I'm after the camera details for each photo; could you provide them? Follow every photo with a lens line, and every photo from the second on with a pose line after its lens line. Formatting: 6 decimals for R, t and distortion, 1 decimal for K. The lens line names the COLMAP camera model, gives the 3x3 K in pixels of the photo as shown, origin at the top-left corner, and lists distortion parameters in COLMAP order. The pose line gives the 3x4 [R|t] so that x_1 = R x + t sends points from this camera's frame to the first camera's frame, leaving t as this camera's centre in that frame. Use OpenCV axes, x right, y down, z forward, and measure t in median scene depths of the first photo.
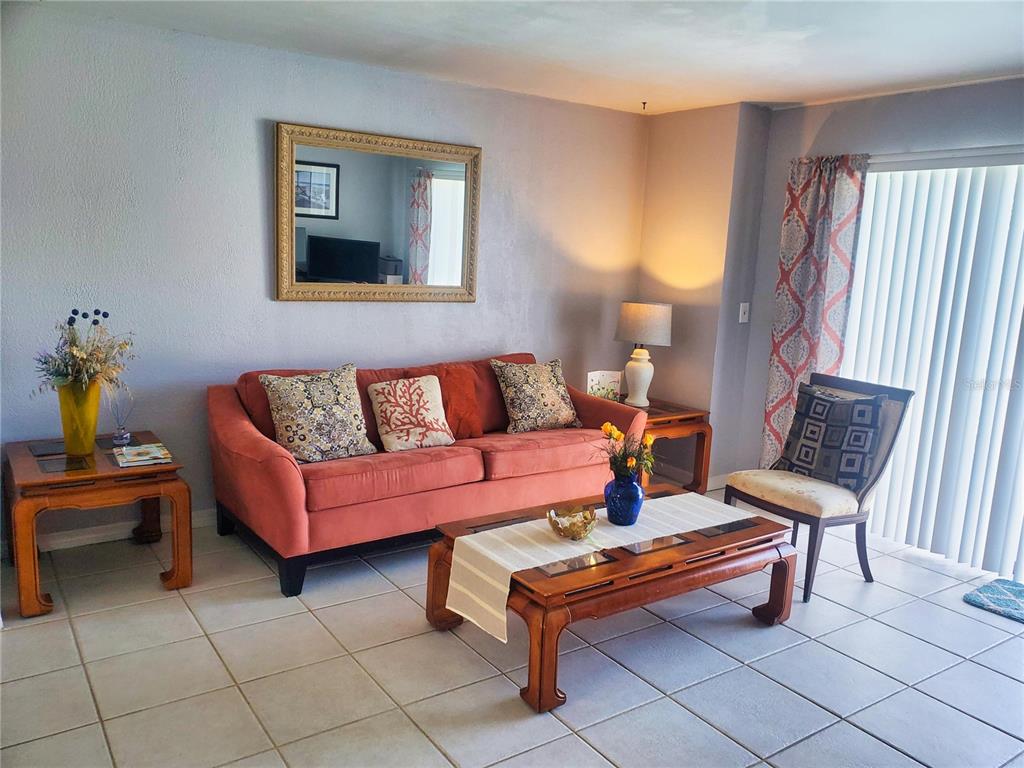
lens RADIAL K [[779.1, 0, 510.5], [0, 779.1, 388.7], [0, 0, 1]] dist [0.014021, -0.007937]
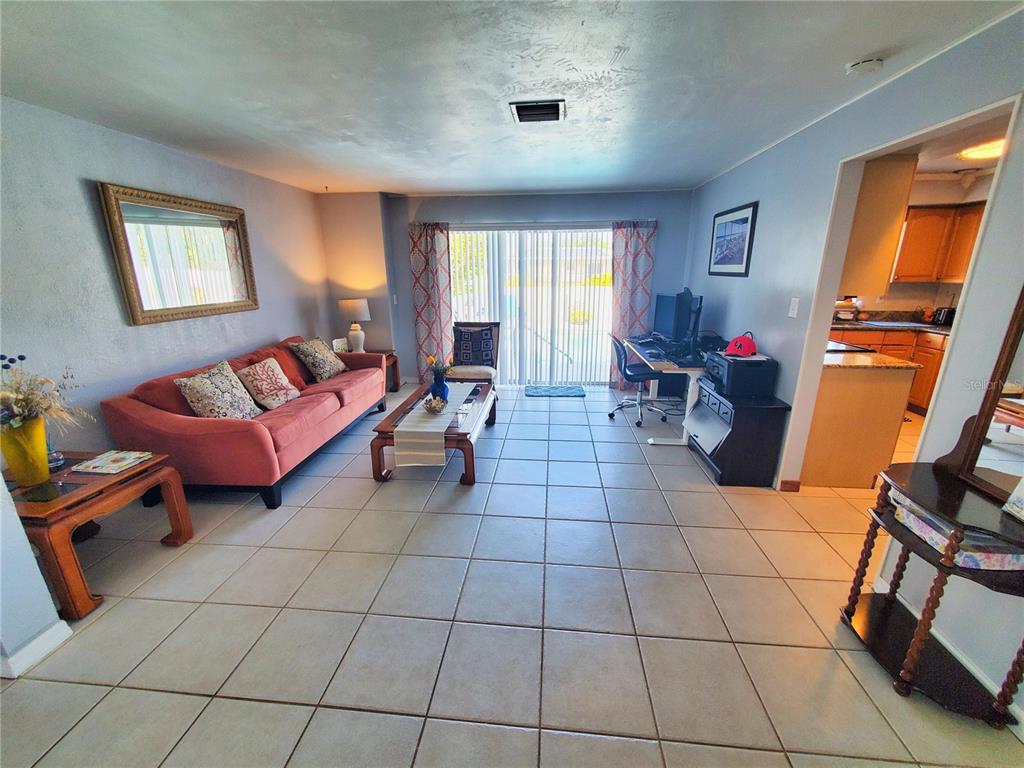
lens RADIAL K [[409.8, 0, 513.7], [0, 409.8, 381.2], [0, 0, 1]] dist [-0.000538, -0.000006]
pose [[0.638650, -0.248309, 0.728333, -0.420132], [0.167131, 0.968671, 0.183695, -0.043694], [-0.751128, 0.004411, 0.660141, 0.076842]]
